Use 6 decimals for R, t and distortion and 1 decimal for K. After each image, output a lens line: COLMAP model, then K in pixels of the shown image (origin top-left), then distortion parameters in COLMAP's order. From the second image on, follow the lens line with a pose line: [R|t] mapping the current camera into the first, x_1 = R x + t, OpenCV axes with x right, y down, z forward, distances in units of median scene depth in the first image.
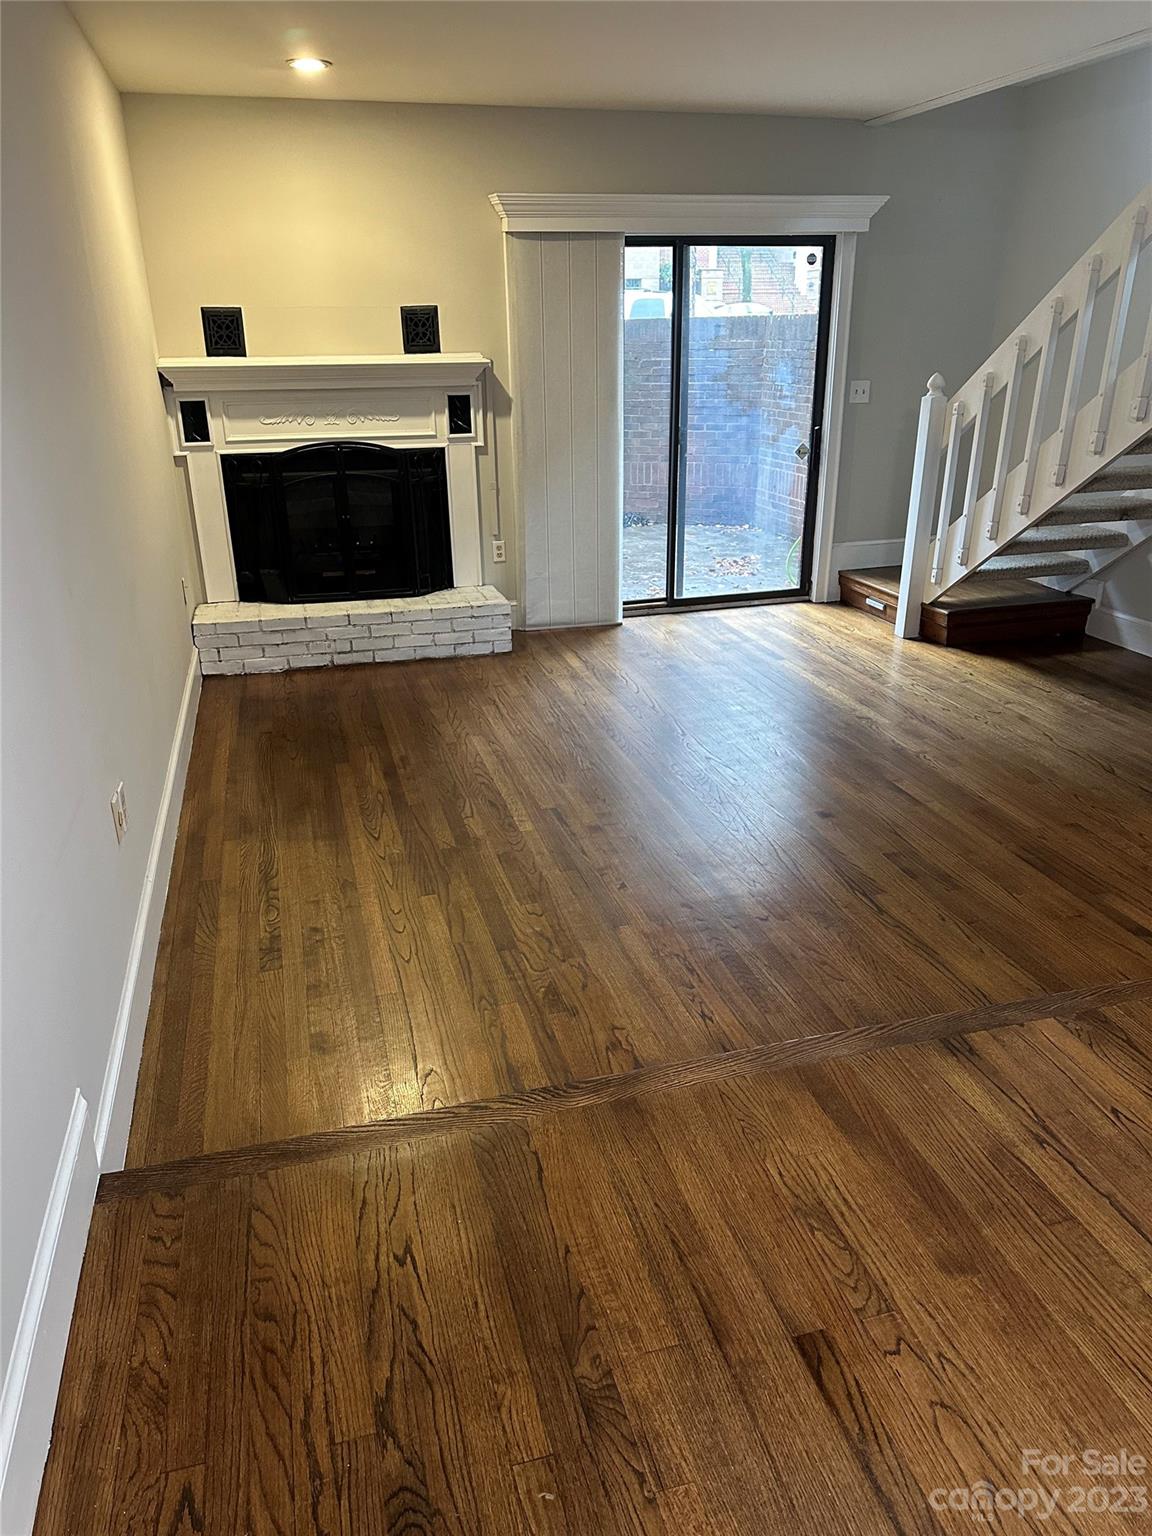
lens RADIAL K [[1072.9, 0, 576.0], [0, 1072.9, 768.0], [0, 0, 1]] dist [0.093758, -0.120318]
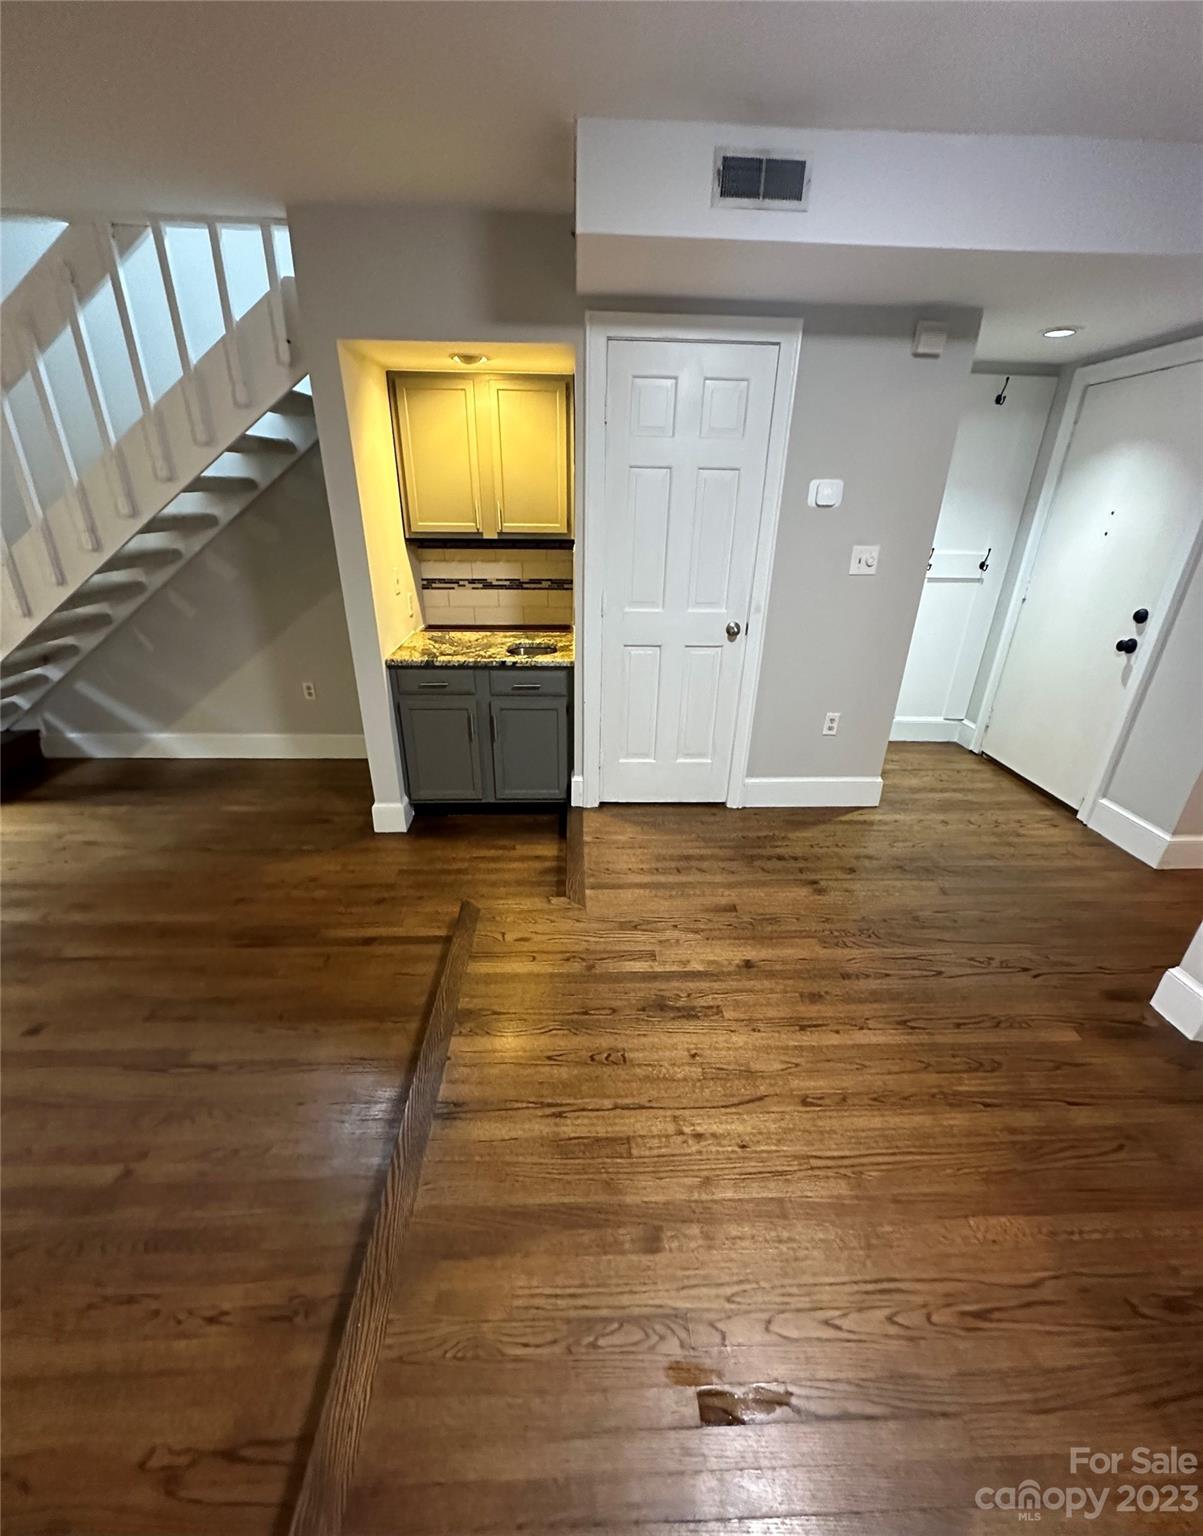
lens RADIAL K [[634.6, 0, 598.7], [0, 634.6, 798.8], [0, 0, 1]] dist [-0.000938, 0.000294]
pose [[0.227632, -0.398026, 0.888684, -0.048957], [0.343046, 0.886913, 0.309364, -0.097625], [-0.911320, 0.234438, 0.338431, 0.219269]]
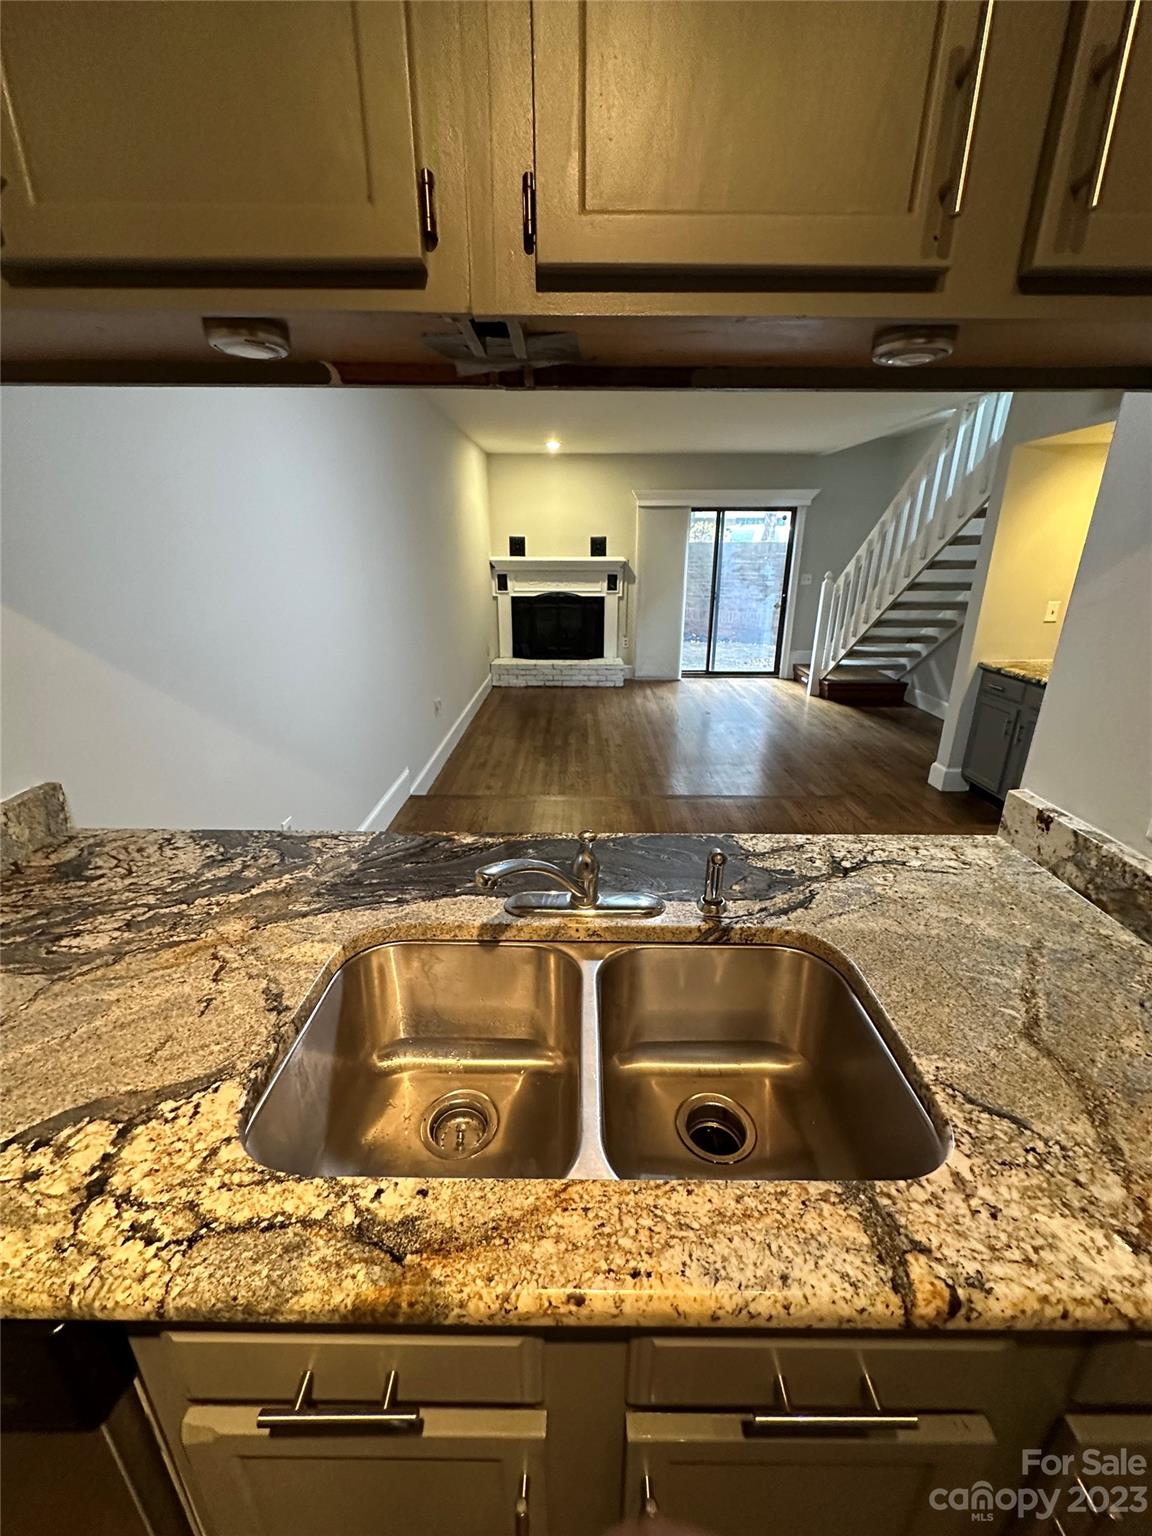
lens RADIAL K [[610.8, 0, 578.4], [0, 610.8, 763.2], [0, 0, 1]] dist [-0.001595, -0.000210]
pose [[0.963627, 0.104726, -0.245877, 0.192420], [-0.113461, 0.993308, -0.021591, 0.094413], [0.241971, 0.048703, 0.969061, -0.264929]]
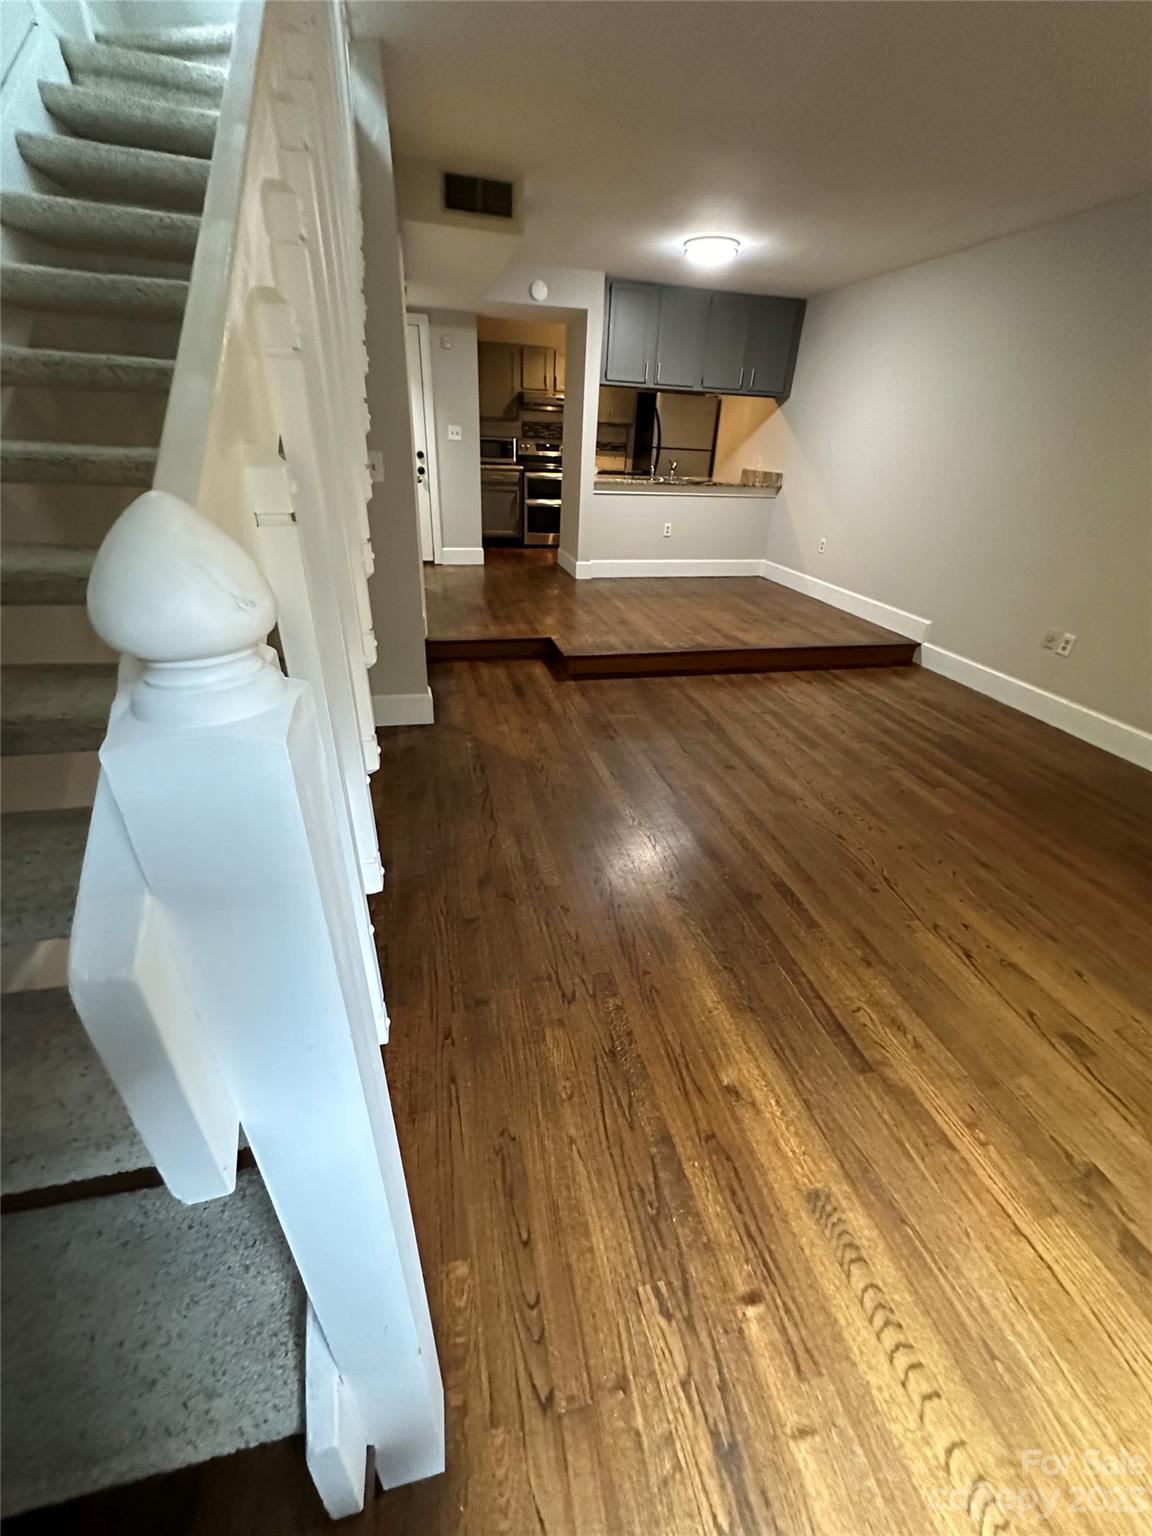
lens RADIAL K [[610.8, 0, 578.4], [0, 610.8, 763.2], [0, 0, 1]] dist [-0.001595, -0.000210]
pose [[-0.999143, -0.038948, 0.014024, 0.290617], [-0.014345, 0.643546, 0.765273, -0.391454], [-0.038831, 0.764416, -0.643553, 1.055302]]
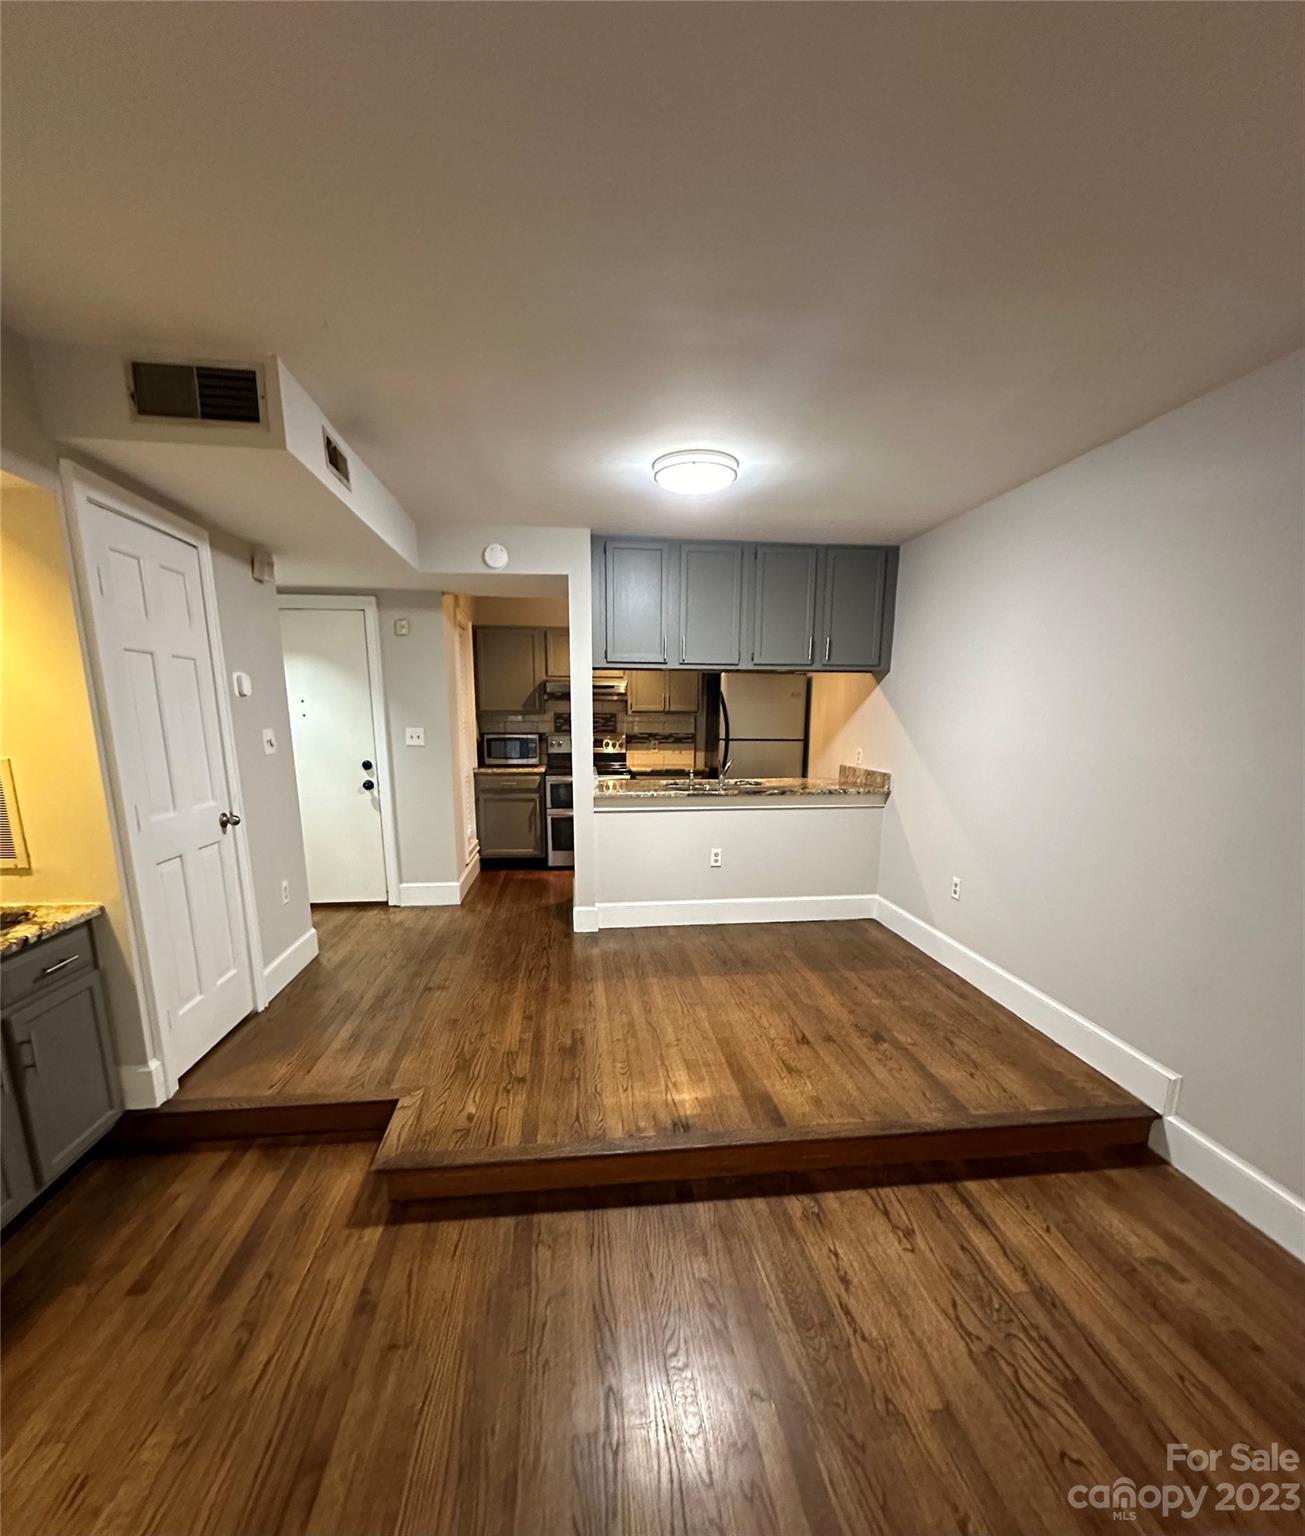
lens RADIAL K [[693.5, 0, 653.3], [0, 693.5, 869.2], [0, 0, 1]] dist [-0.000256, 0.000166]
pose [[-0.988260, -0.022565, 0.151109, 0.104280], [0.066974, 0.824959, 0.561211, -0.275067], [-0.137322, 0.564742, -0.813762, 0.696868]]
